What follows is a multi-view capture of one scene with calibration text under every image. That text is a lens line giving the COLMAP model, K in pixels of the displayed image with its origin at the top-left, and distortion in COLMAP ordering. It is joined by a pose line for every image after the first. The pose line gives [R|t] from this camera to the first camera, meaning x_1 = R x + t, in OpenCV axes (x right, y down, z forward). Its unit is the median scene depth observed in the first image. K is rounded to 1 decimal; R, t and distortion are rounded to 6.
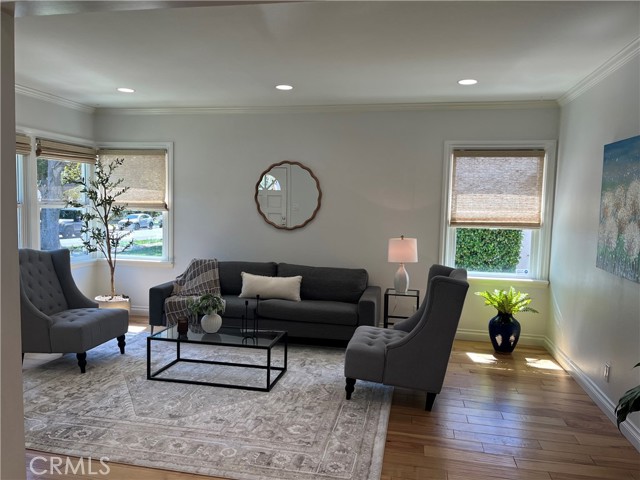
lens RADIAL K [[484.6, 0, 318.0], [0, 484.6, 239.6], [0, 0, 1]] dist [0.037505, -0.002979]
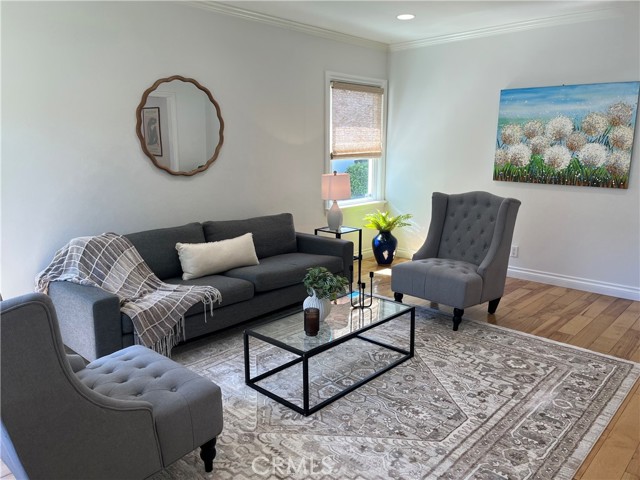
lens RADIAL K [[484.6, 0, 318.0], [0, 484.6, 239.6], [0, 0, 1]] dist [0.037505, -0.002979]
pose [[0.528881, -0.187198, 0.827793, -0.628888], [0.076374, 0.981911, 0.173254, -0.041015], [-0.845253, -0.028409, 0.533611, 0.490744]]
